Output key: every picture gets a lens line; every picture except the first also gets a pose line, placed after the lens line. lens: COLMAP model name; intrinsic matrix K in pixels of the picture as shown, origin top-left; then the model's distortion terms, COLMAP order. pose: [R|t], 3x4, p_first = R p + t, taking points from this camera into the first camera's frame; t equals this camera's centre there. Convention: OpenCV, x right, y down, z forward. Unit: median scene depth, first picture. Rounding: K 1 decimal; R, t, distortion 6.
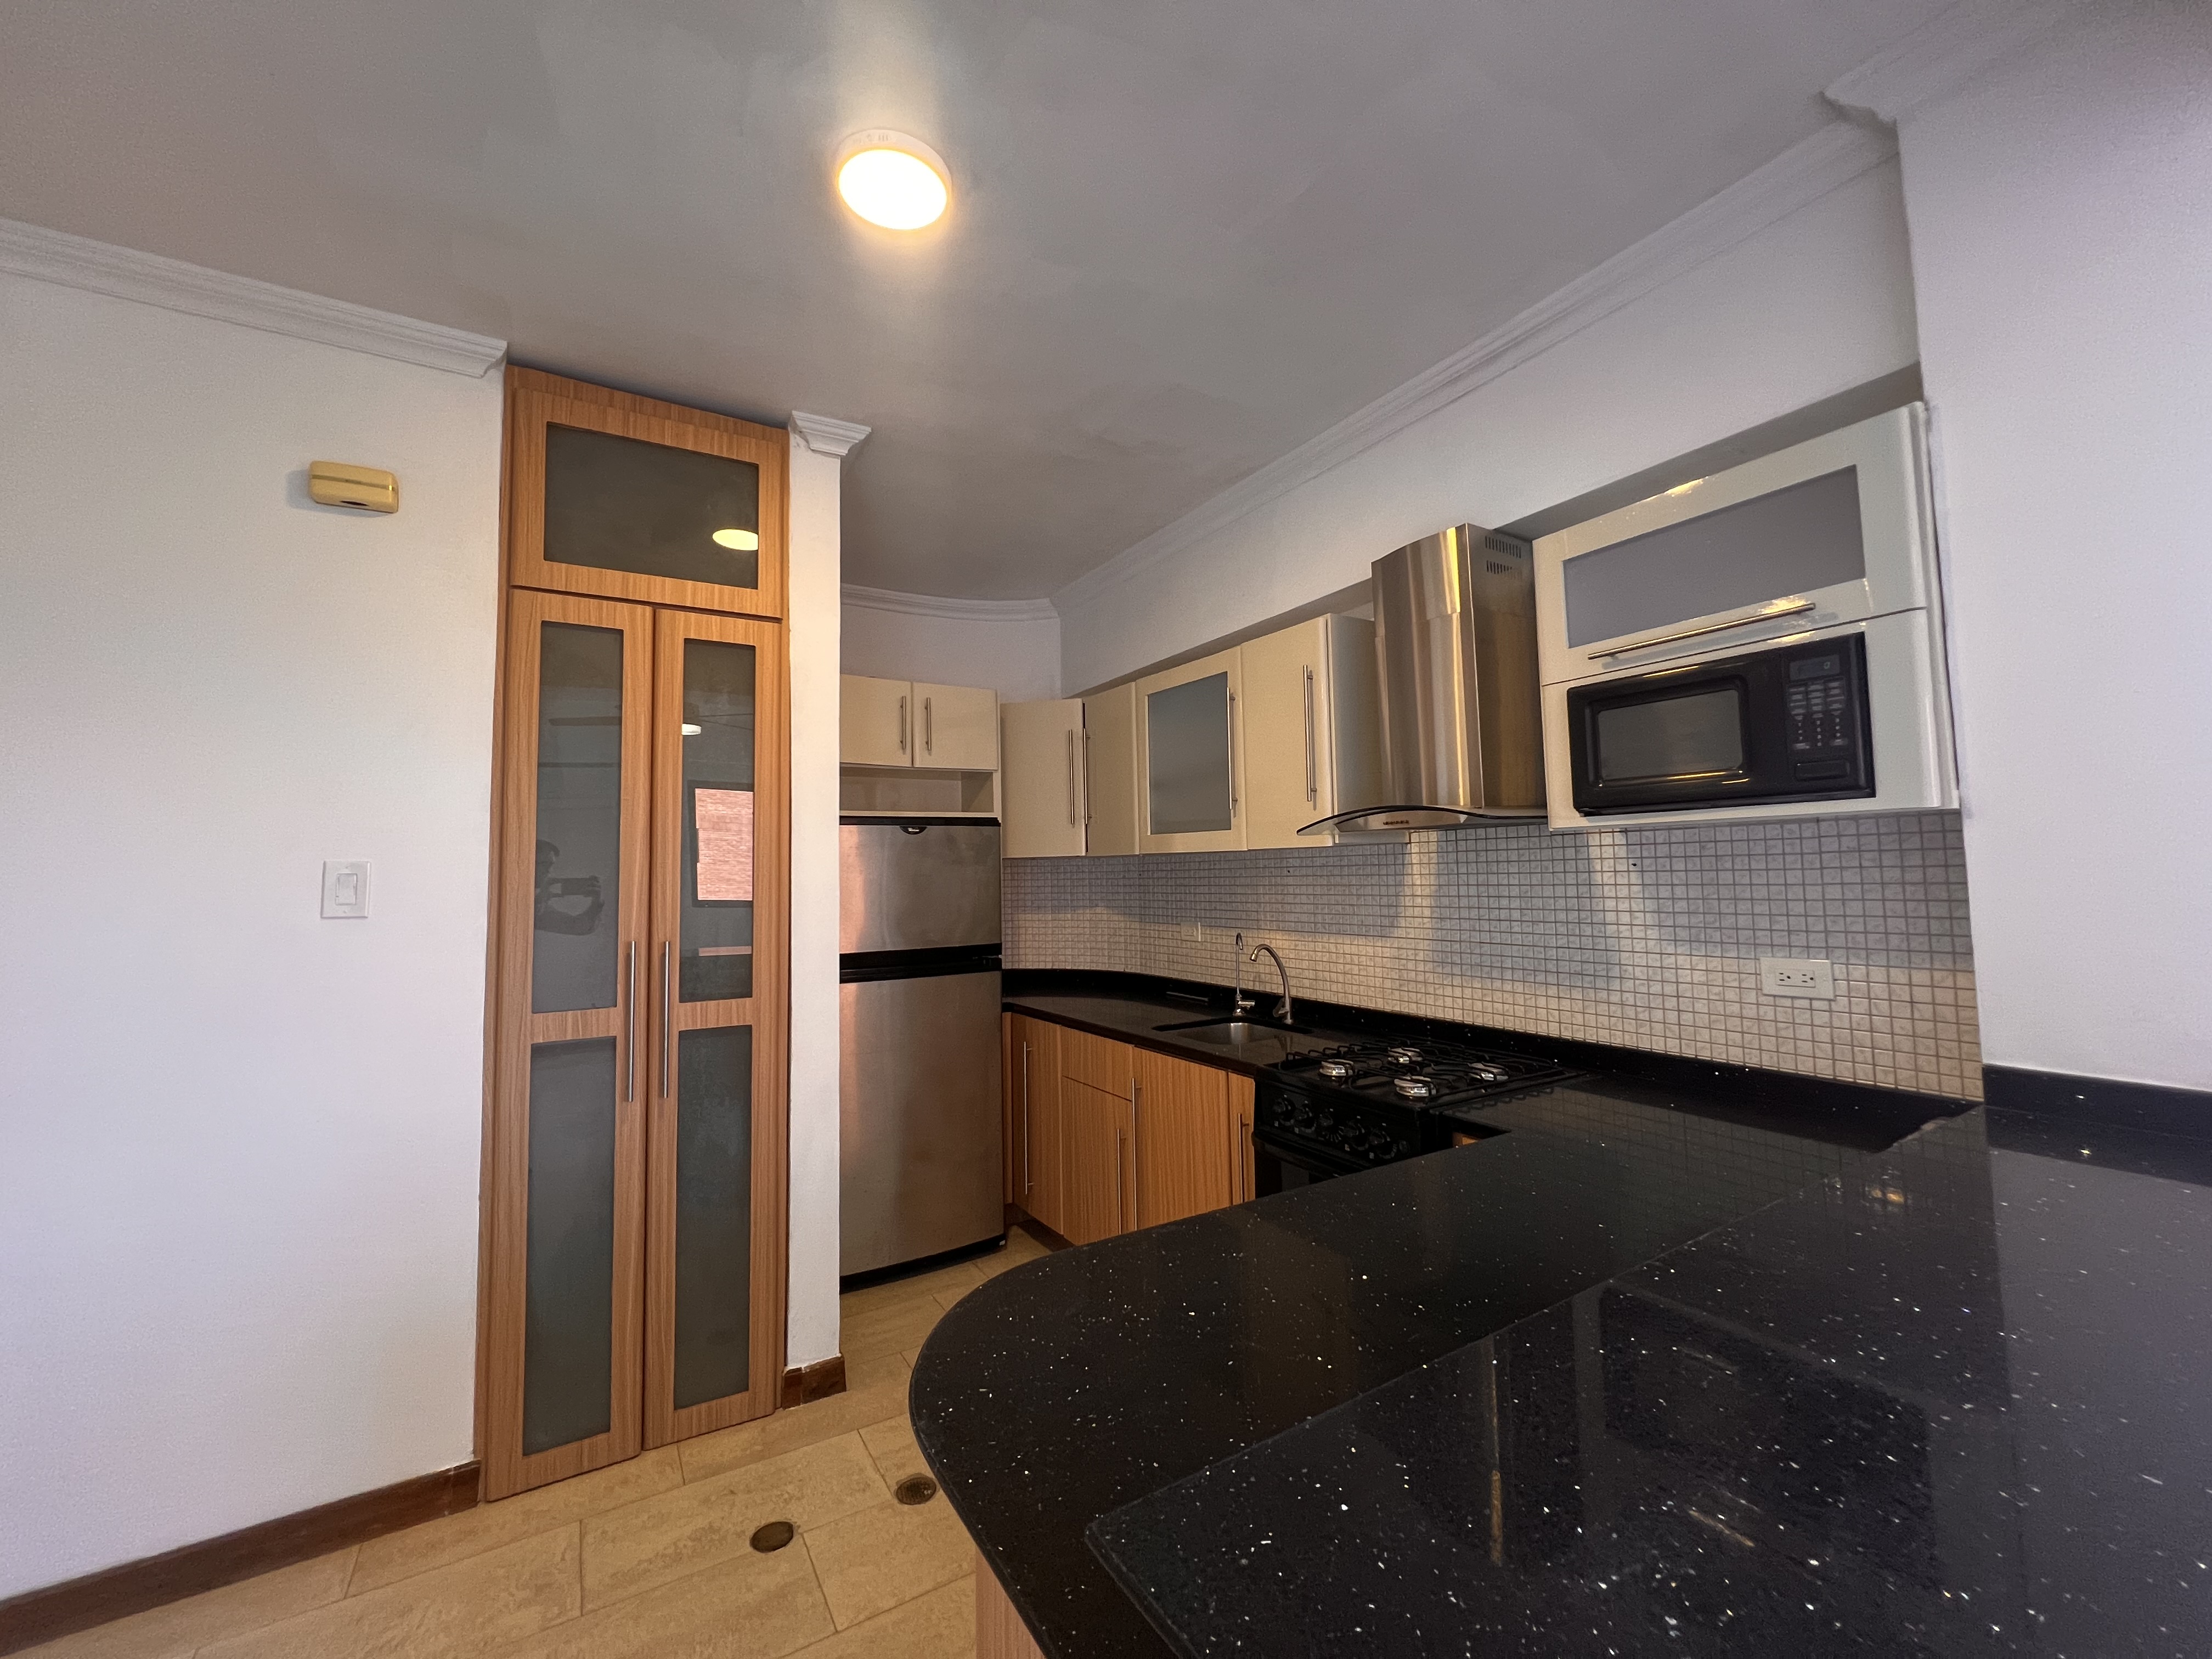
lens RADIAL K [[887.9, 0, 1106.9], [0, 887.9, 825.0], [0, 0, 1]] dist [-0.000609, -0.000003]
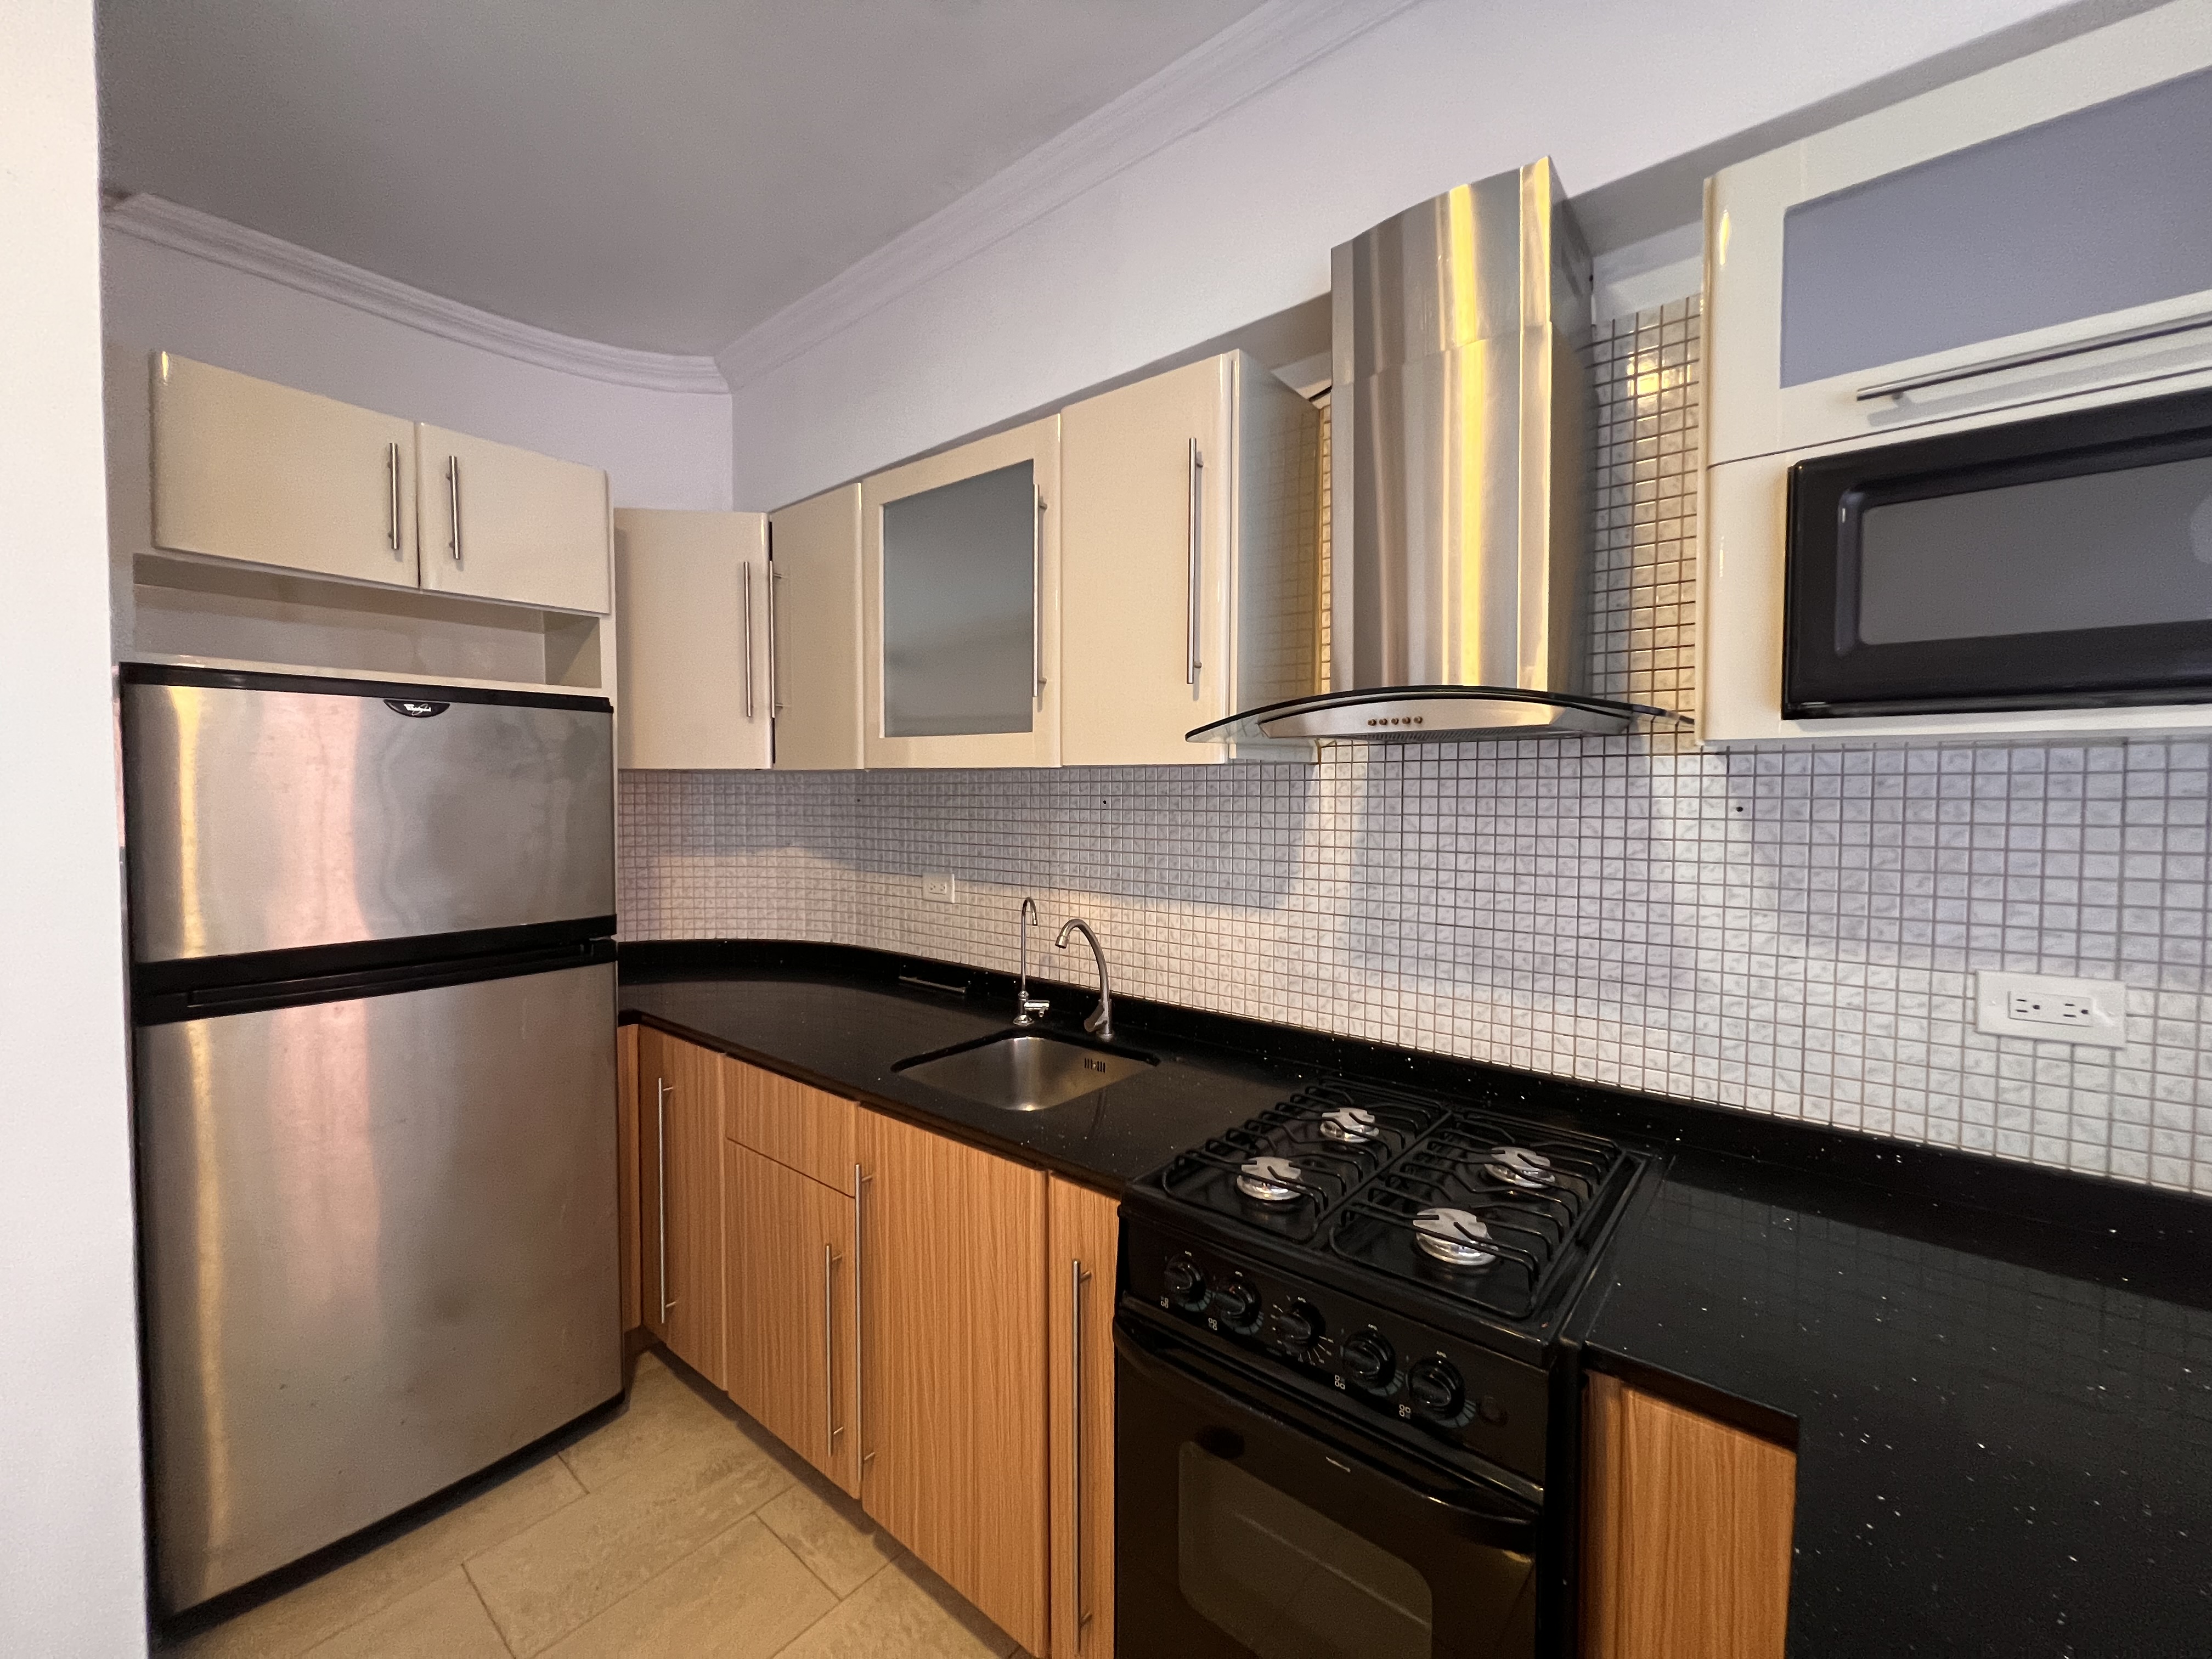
lens RADIAL K [[887.9, 0, 1106.9], [0, 887.9, 825.0], [0, 0, 1]] dist [-0.000609, -0.000003]
pose [[0.943734, 0.010335, 0.330544, -0.009898], [-0.039593, 0.995853, 0.081905, 0.018236], [-0.328327, -0.090384, 0.940230, 0.449647]]
